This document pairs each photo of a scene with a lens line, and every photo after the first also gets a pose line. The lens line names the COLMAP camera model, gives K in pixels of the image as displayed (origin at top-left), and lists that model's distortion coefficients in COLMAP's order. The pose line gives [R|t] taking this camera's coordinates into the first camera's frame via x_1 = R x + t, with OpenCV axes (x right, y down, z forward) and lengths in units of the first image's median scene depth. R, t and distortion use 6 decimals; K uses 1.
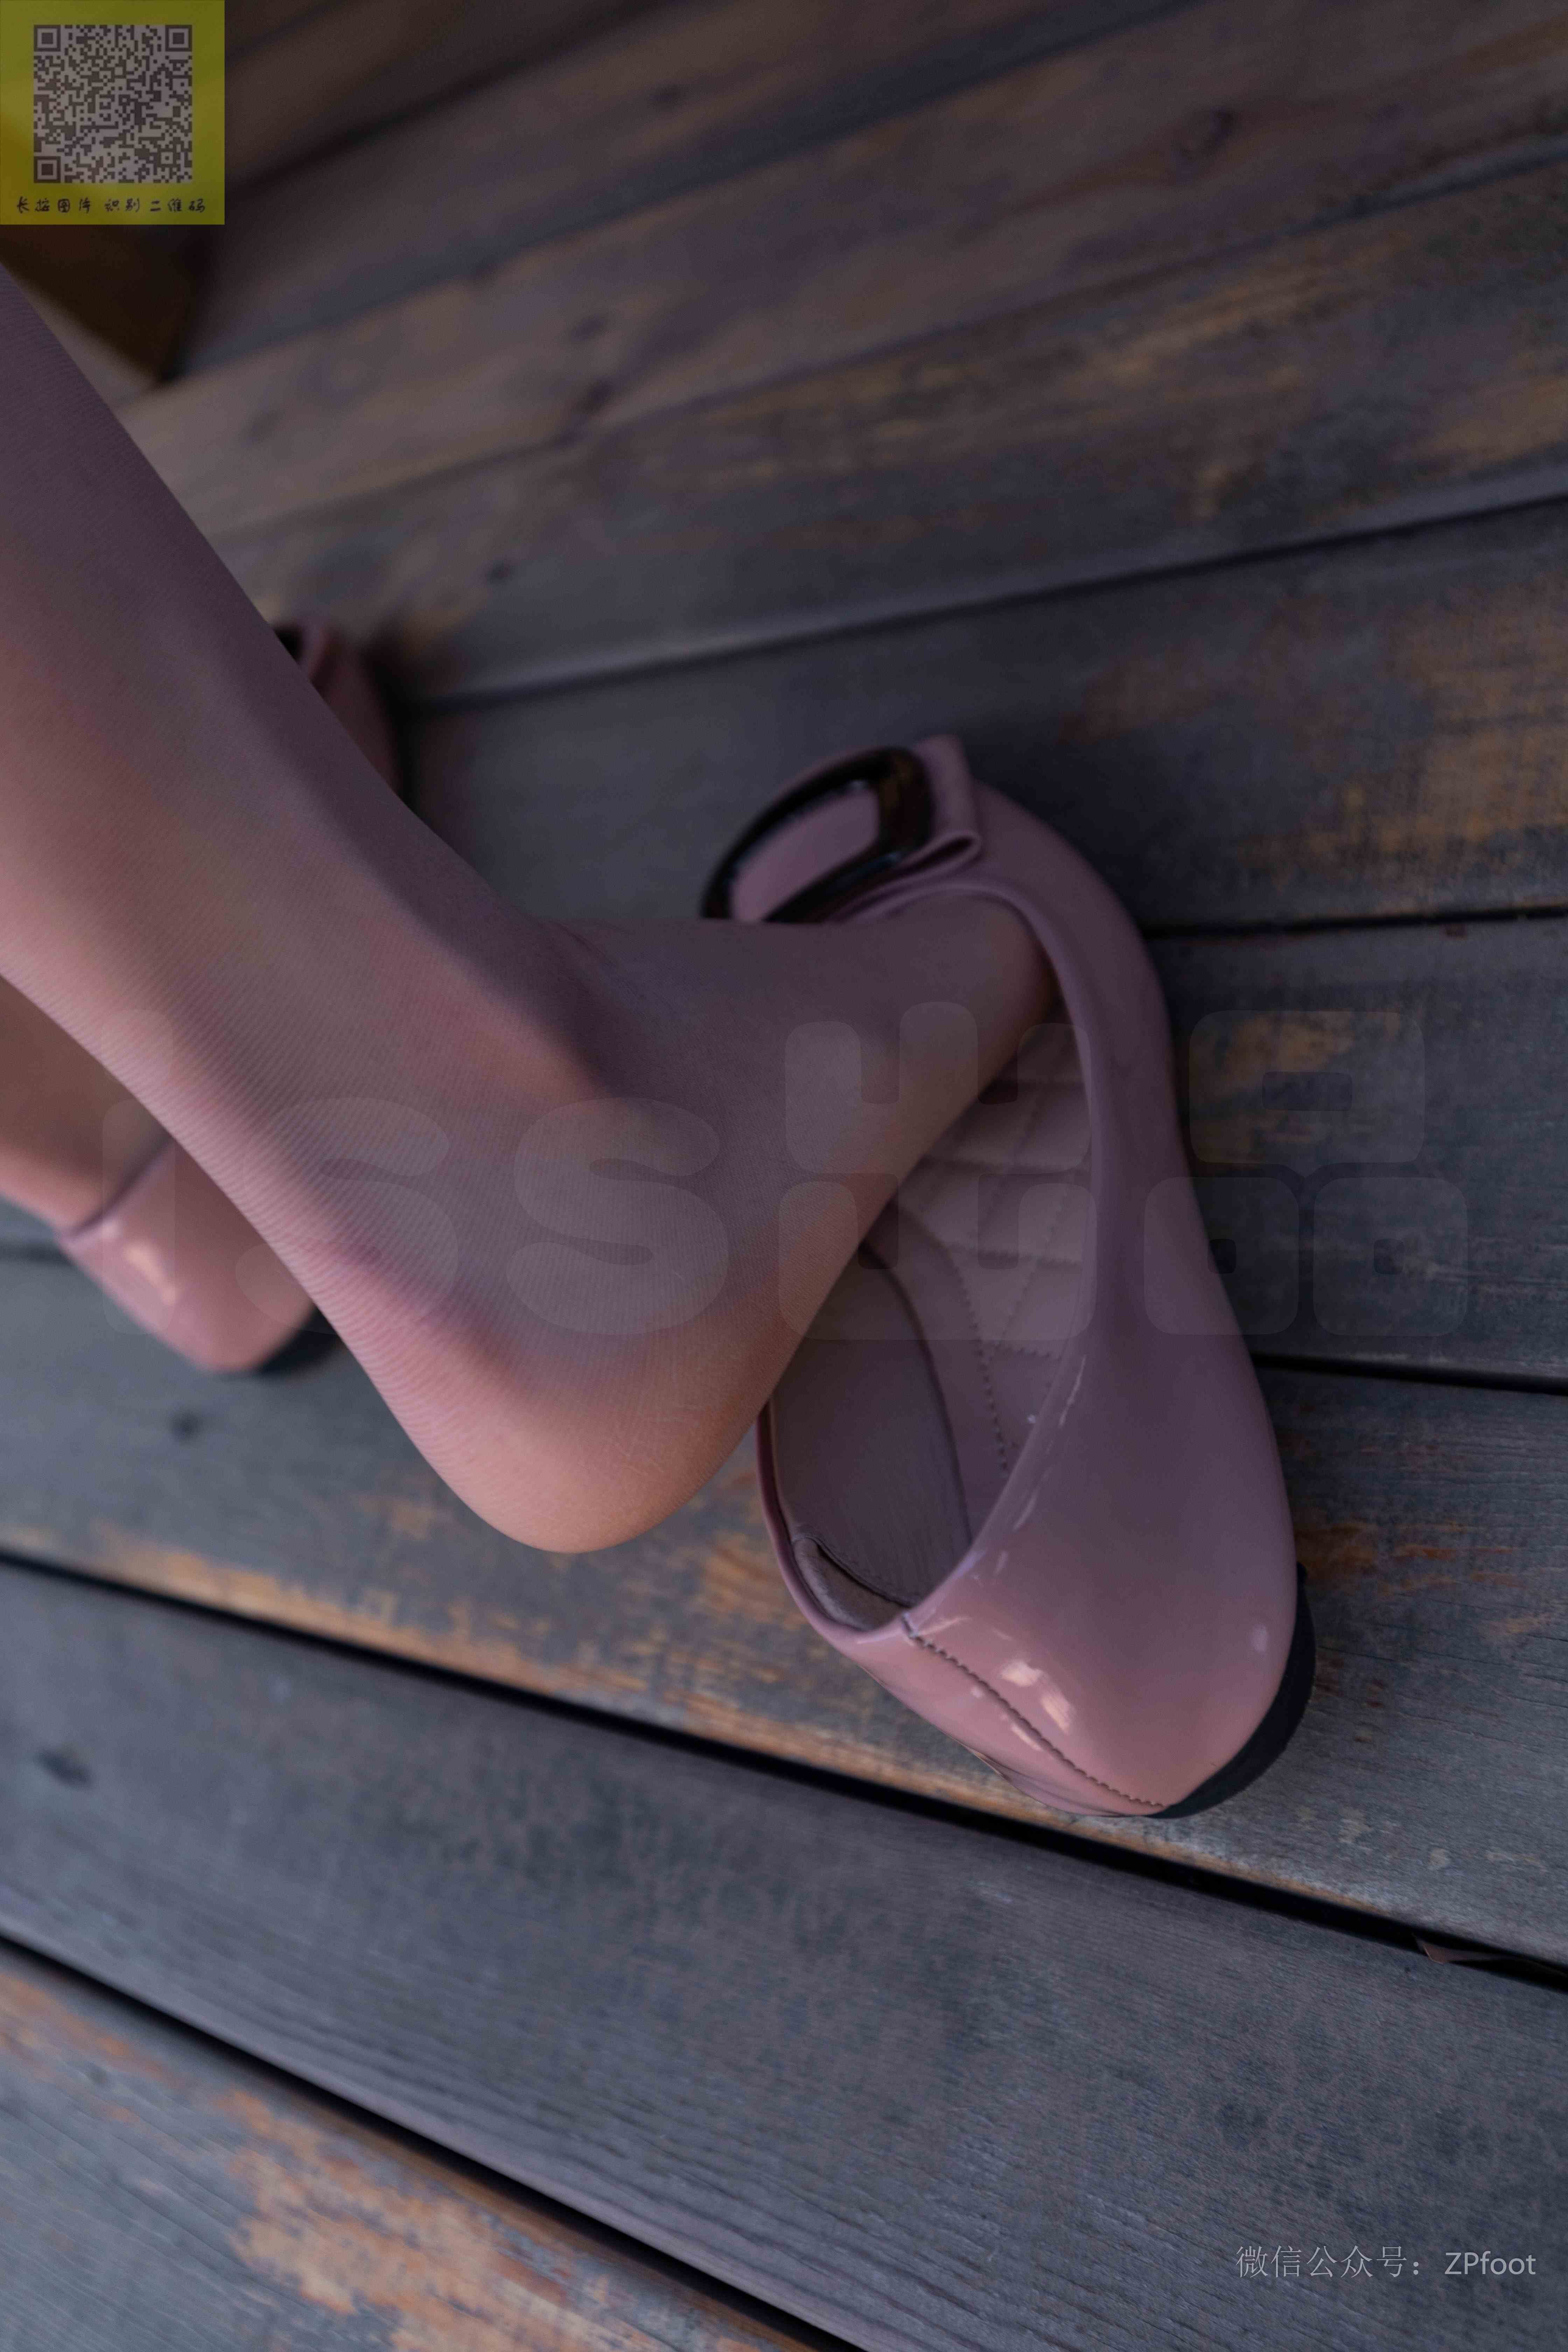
lens RADIAL K [[2274.5, 0, 784.0], [0, 2274.5, 1176.0], [0, 0, 1]] dist [0.004726, 0.032640]
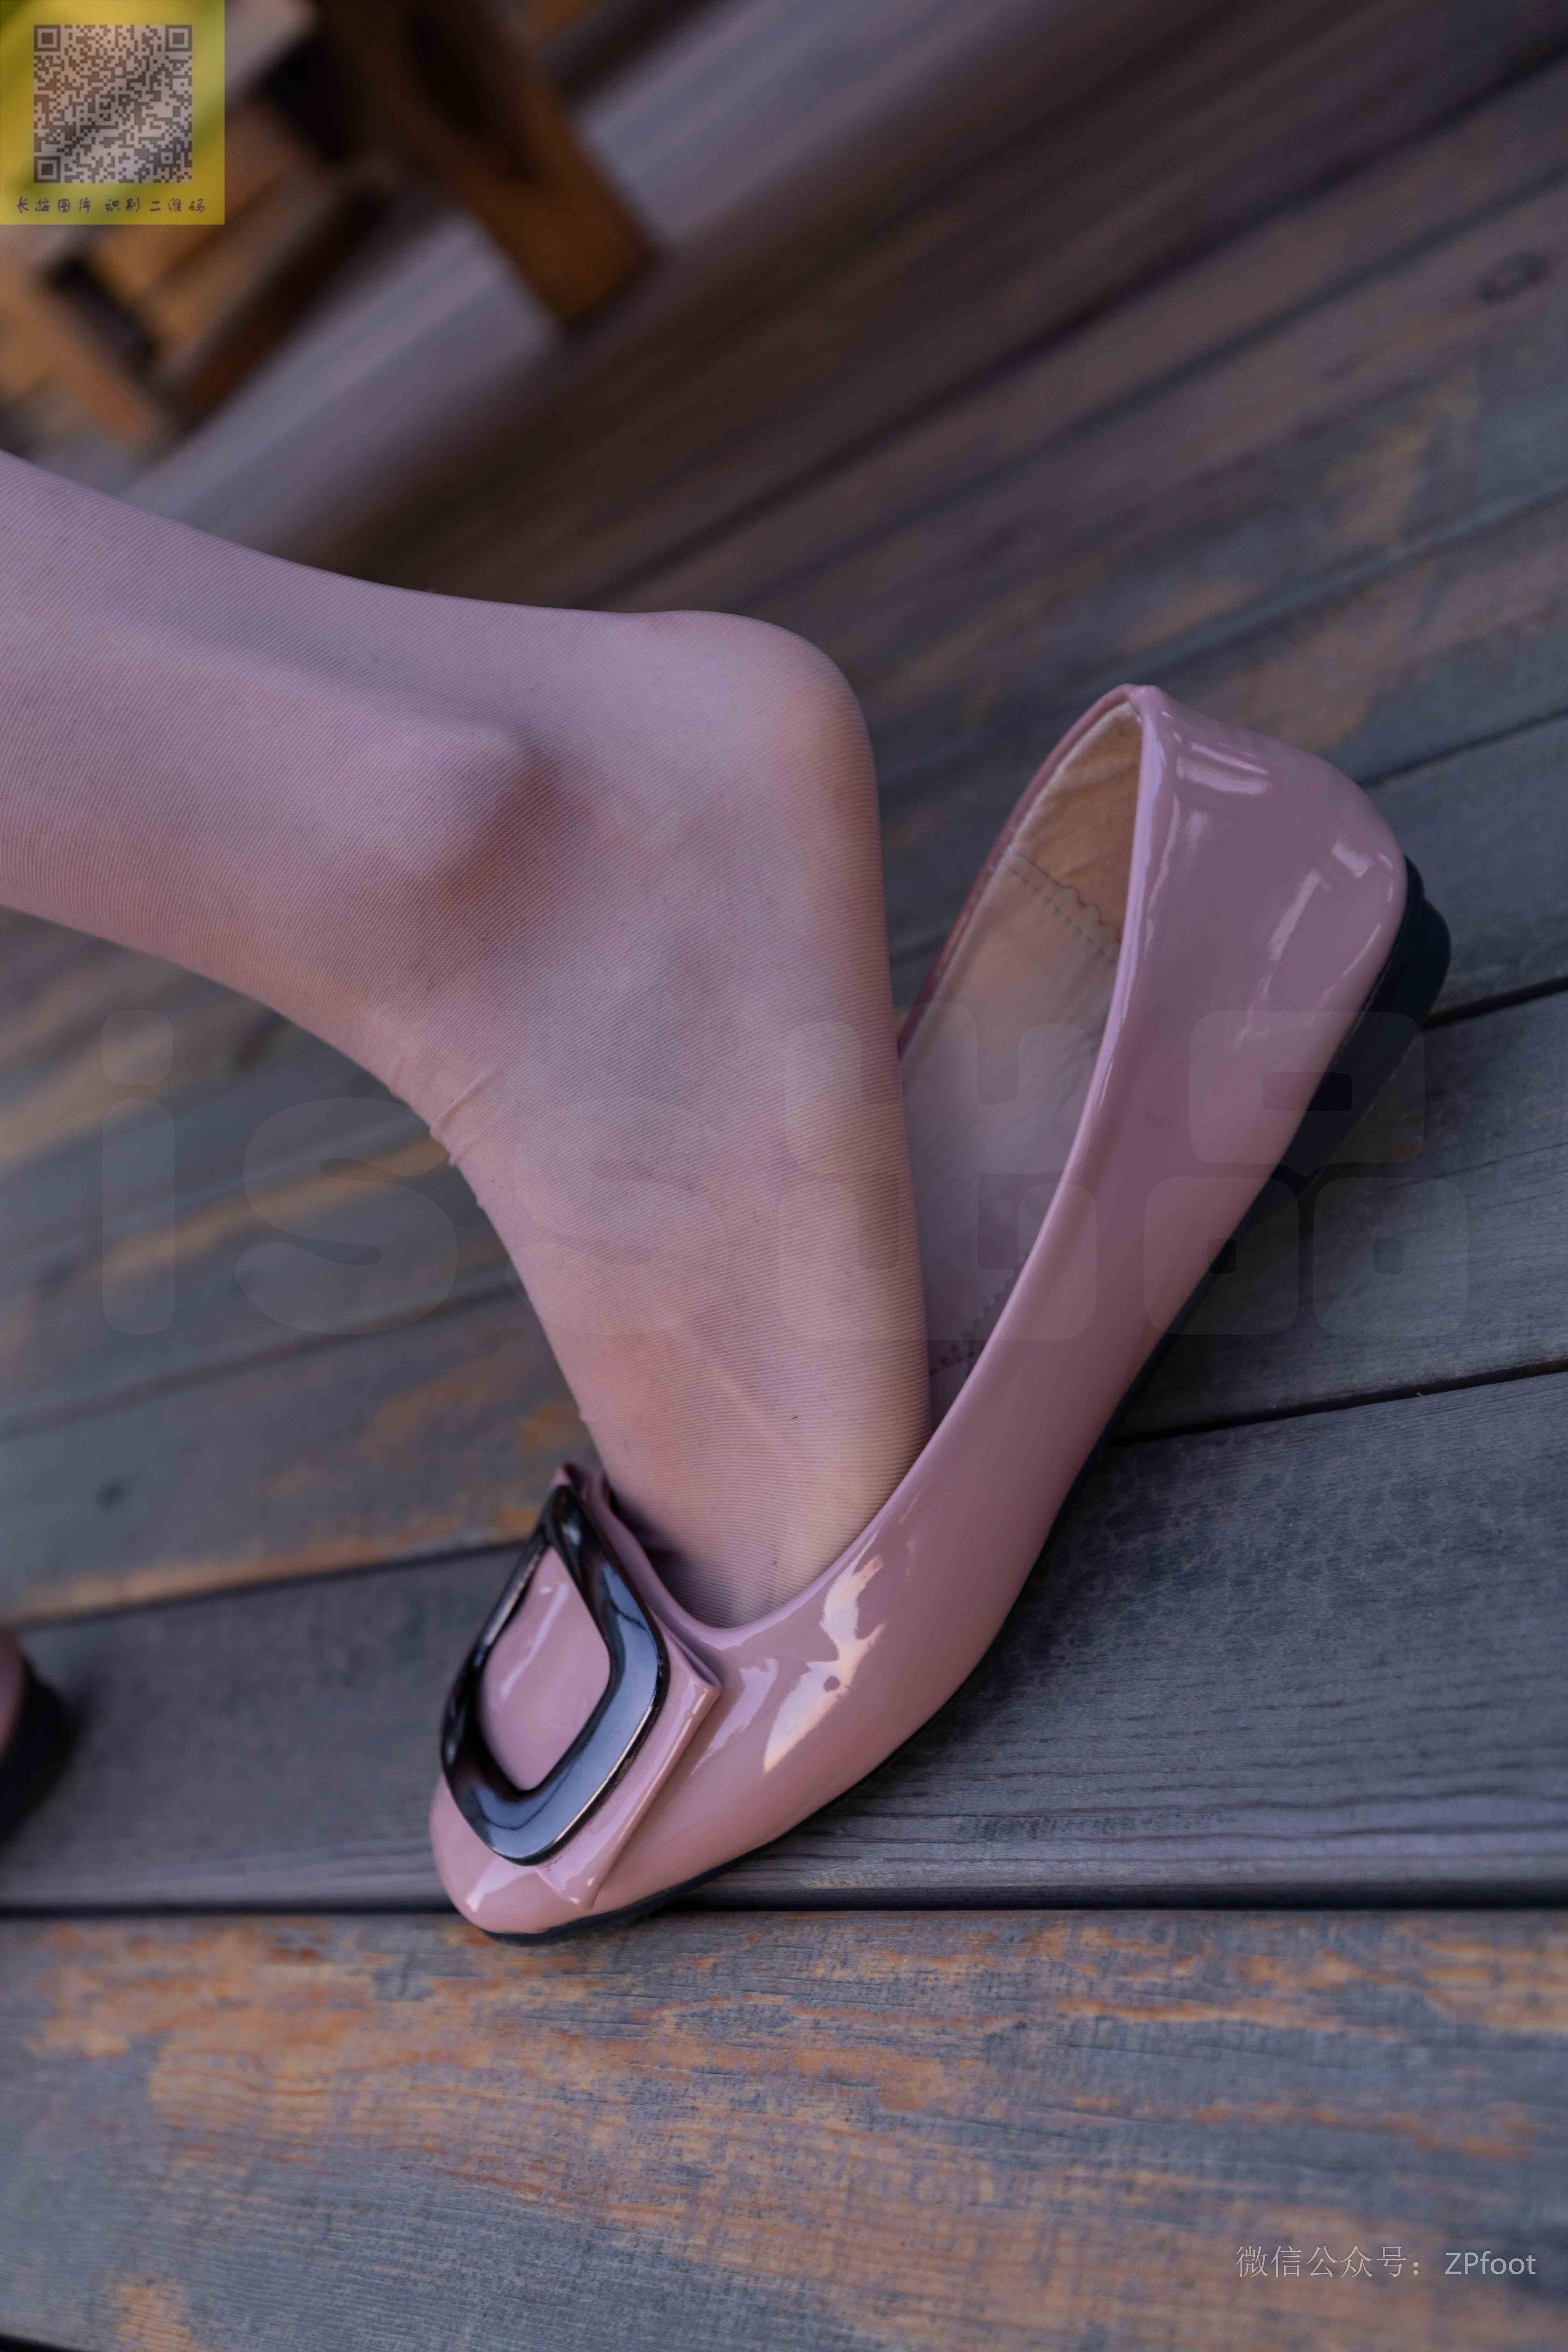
lens RADIAL K [[2274.5, 0, 784.0], [0, 2274.5, 1176.0], [0, 0, 1]] dist [0.004726, 0.032640]
pose [[0.998923, 0.037527, -0.027282, 0.129331], [-0.045203, 0.919684, -0.390050, 0.512099], [0.010453, 0.390863, 0.920390, -0.136744]]
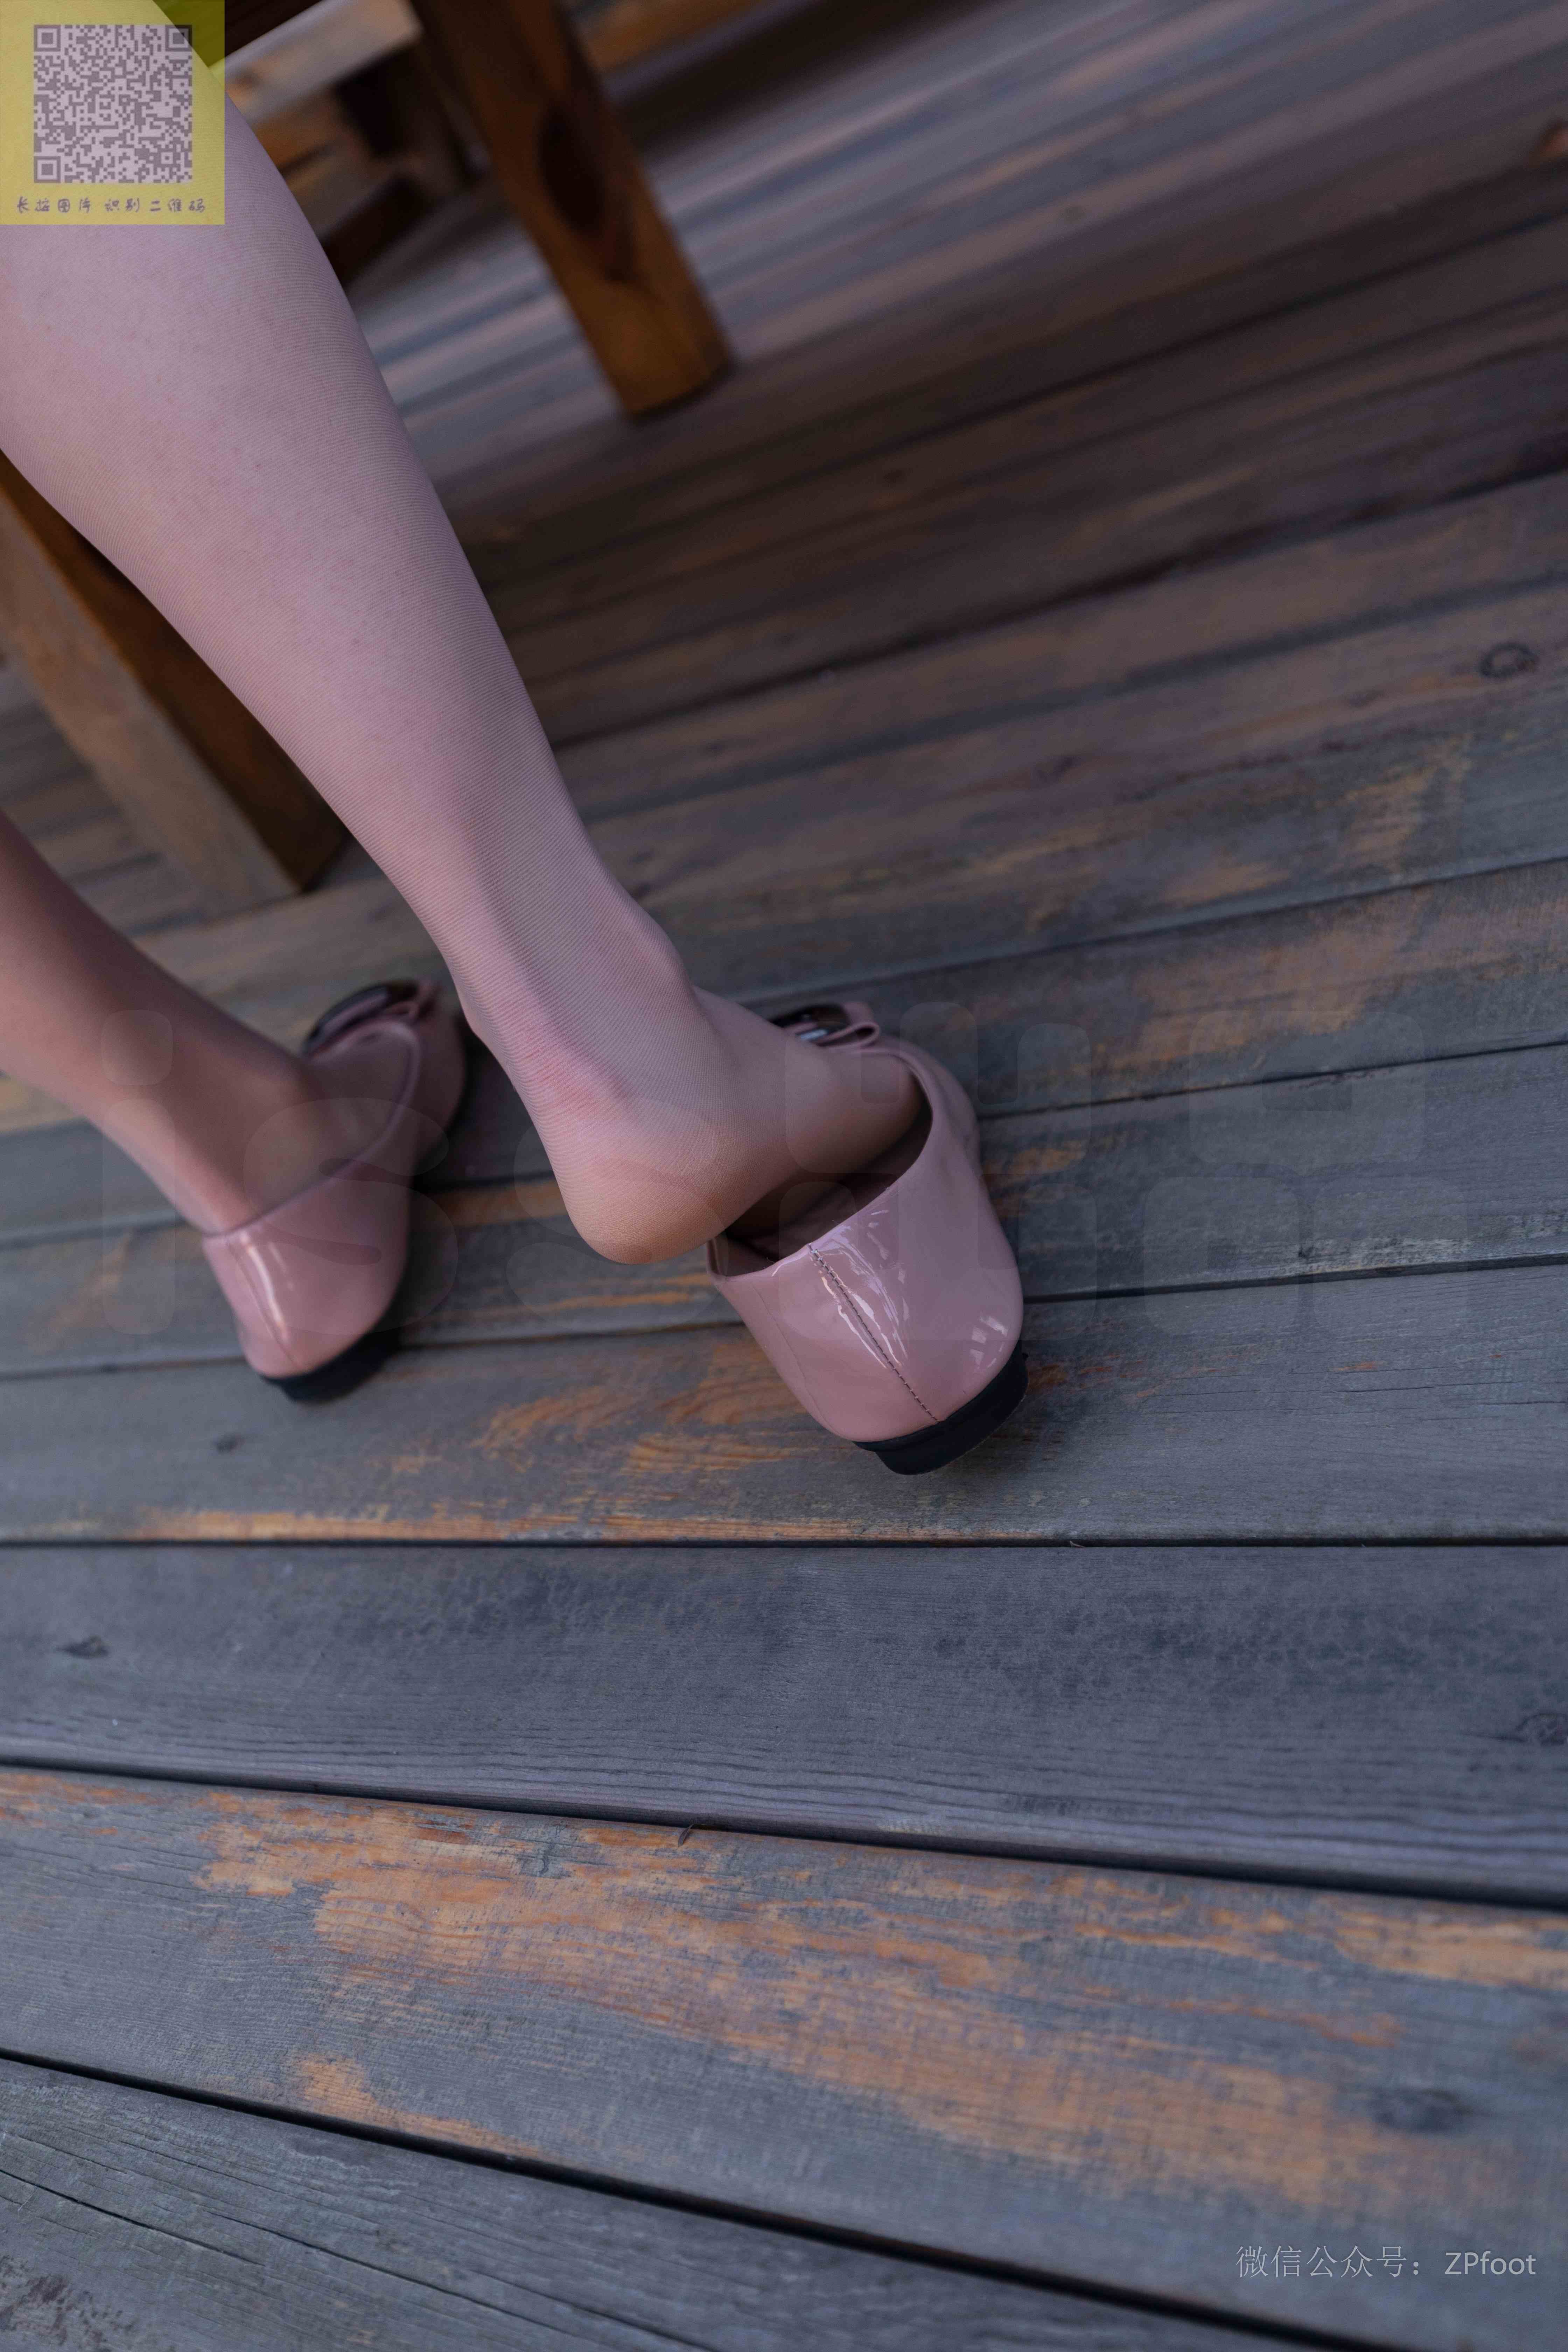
lens RADIAL K [[2274.5, 0, 784.0], [0, 2274.5, 1176.0], [0, 0, 1]] dist [0.004726, 0.032640]
pose [[0.981206, 0.186088, 0.051054, -0.046089], [-0.151530, 0.906870, -0.393225, 0.588447], [-0.119474, 0.378098, 0.918024, -0.460358]]
